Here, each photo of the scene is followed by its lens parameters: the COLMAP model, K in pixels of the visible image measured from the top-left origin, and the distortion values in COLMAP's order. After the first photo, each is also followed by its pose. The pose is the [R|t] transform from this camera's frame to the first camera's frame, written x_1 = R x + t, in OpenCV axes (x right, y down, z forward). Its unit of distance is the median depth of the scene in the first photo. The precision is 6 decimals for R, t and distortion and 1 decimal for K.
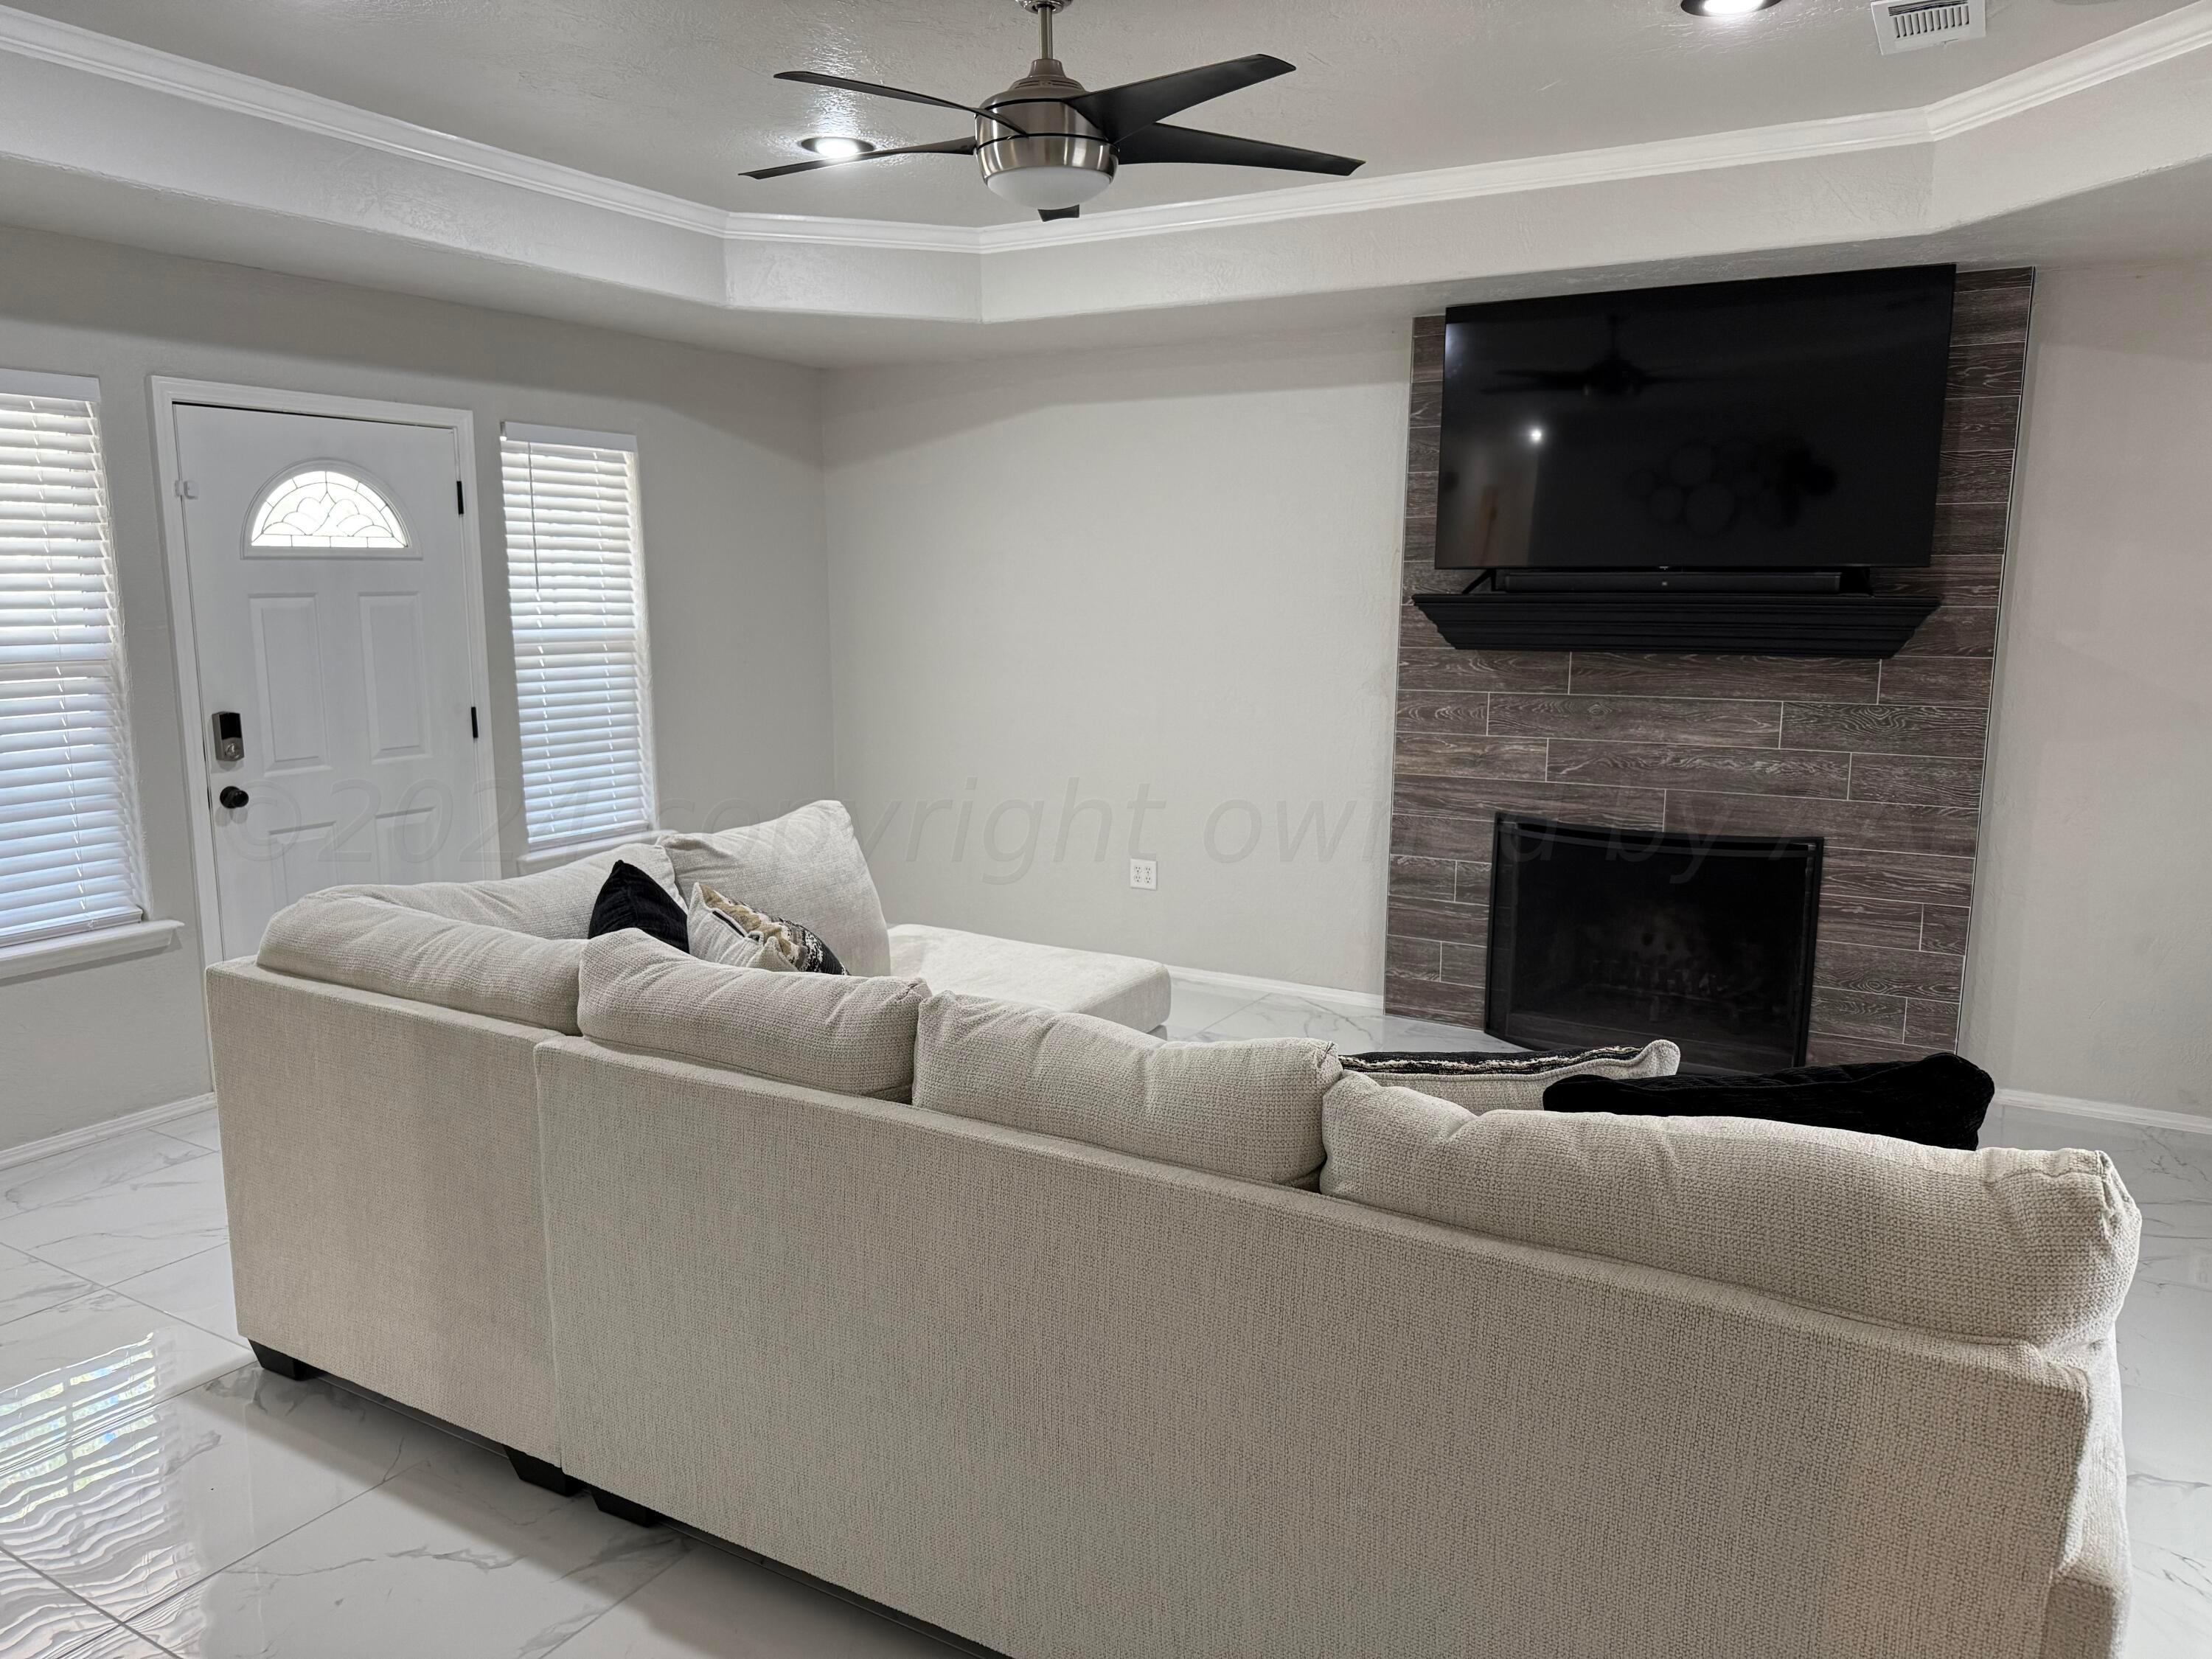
lens RADIAL K [[1536.6, 0, 1111.8], [0, 1536.6, 832.8], [0, 0, 1]] dist [0.180405, -0.373472]
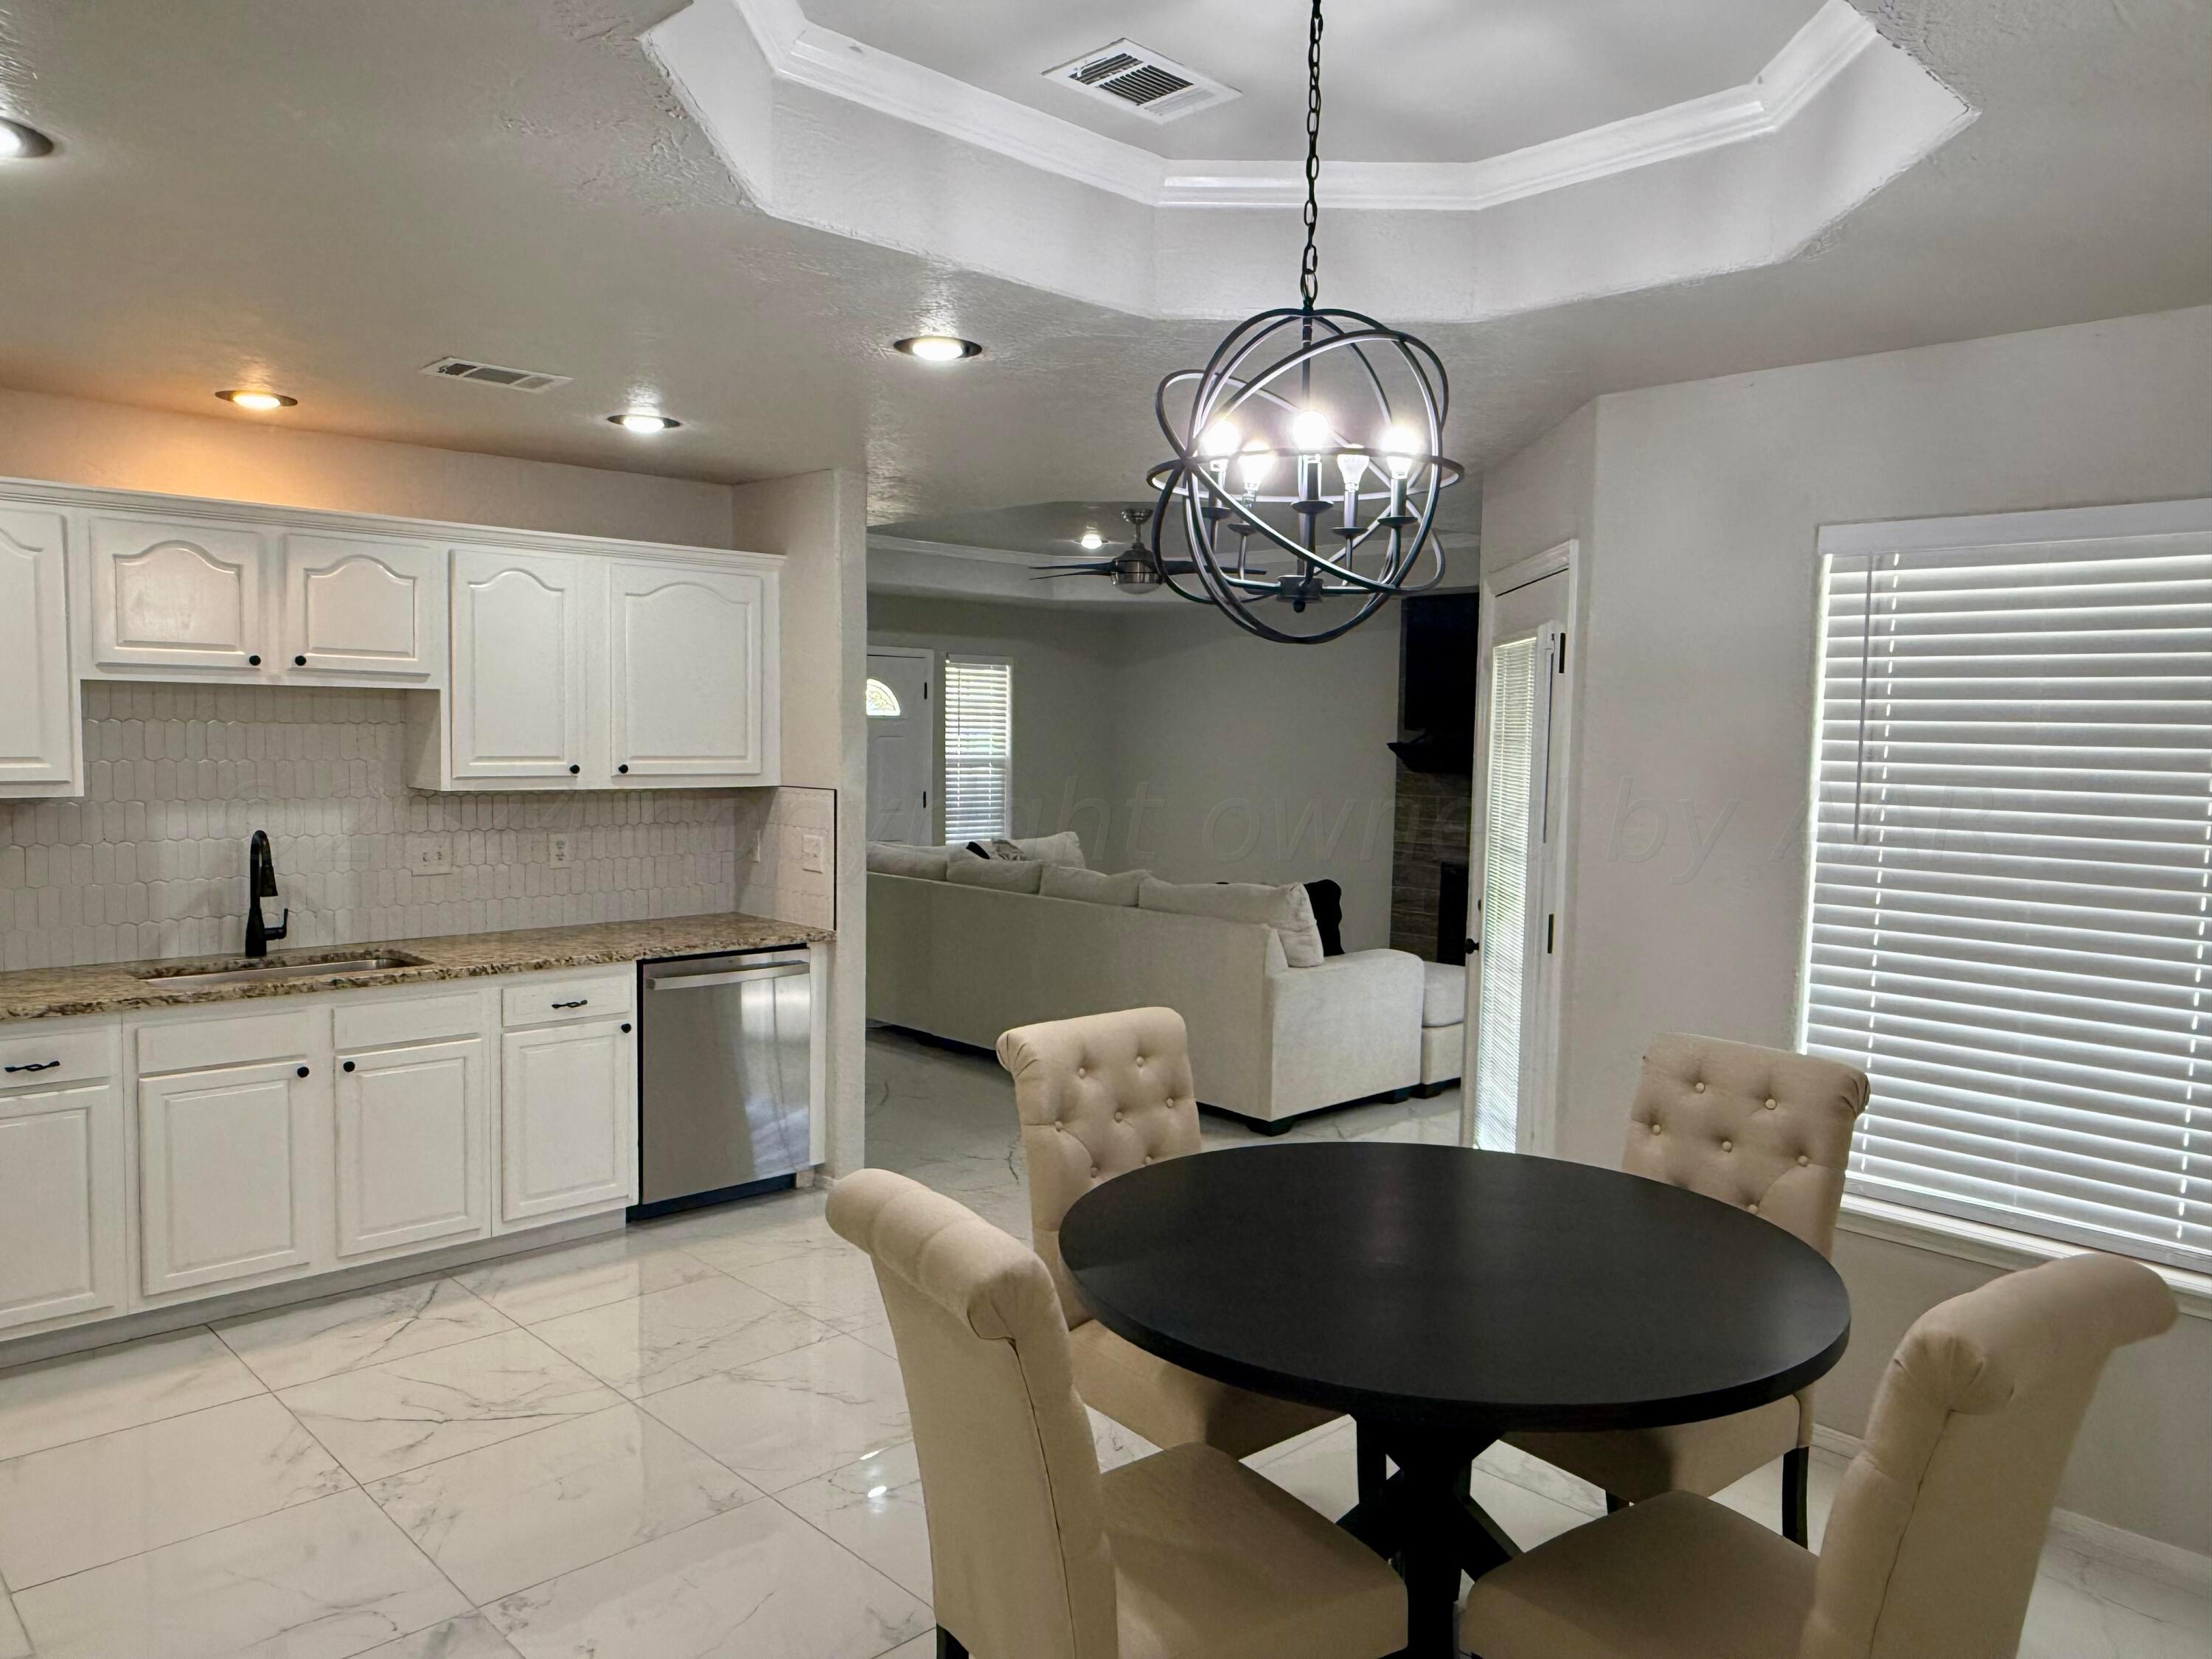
lens RADIAL K [[1546.5, 0, 1103.2], [0, 1546.5, 833.4], [0, 0, 1]] dist [0.000476, 0.001031]
pose [[0.961571, 0.031512, -0.272741, 0.363180], [-0.057396, 0.994514, -0.087450, 0.135564], [0.268489, 0.099744, 0.958105, -0.851412]]
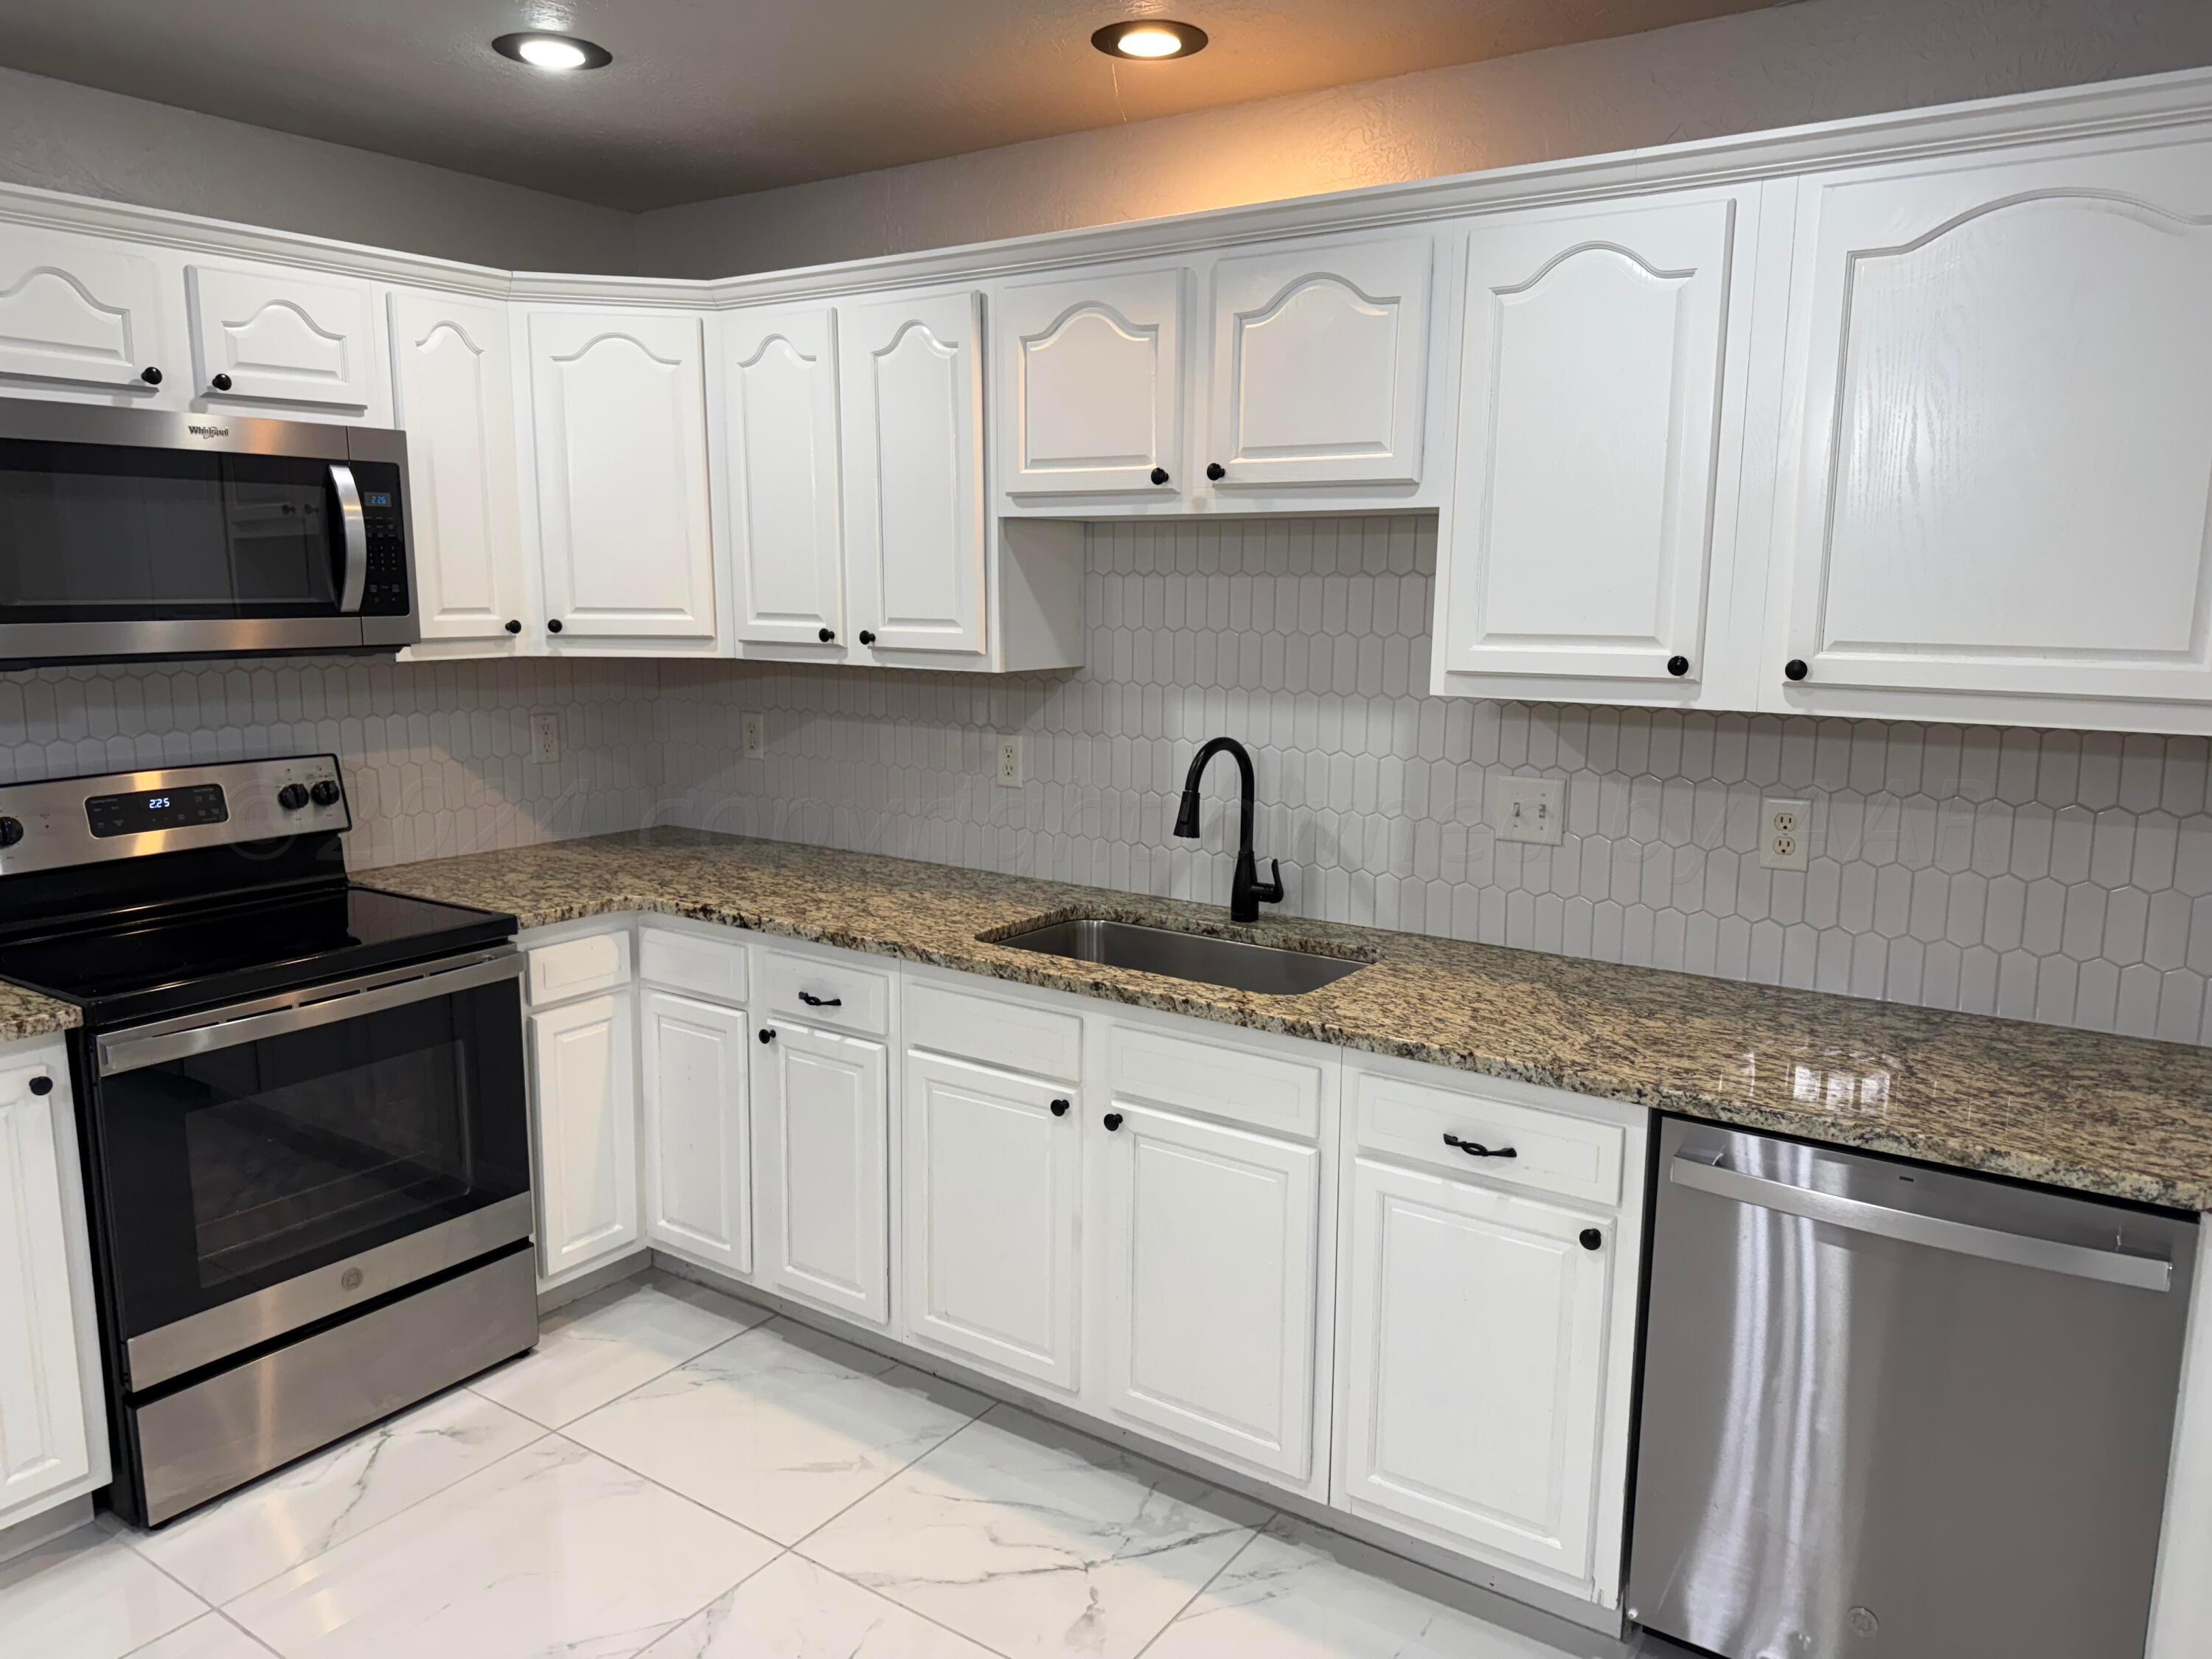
lens RADIAL K [[1536.6, 0, 1111.8], [0, 1536.6, 832.8], [0, 0, 1]] dist [0.180405, -0.373472]
pose [[-0.074002, 0.158065, -0.984652, 0.255818], [-0.169294, 0.971037, 0.168603, 0.032773], [0.982783, 0.179172, -0.045099, -0.179204]]
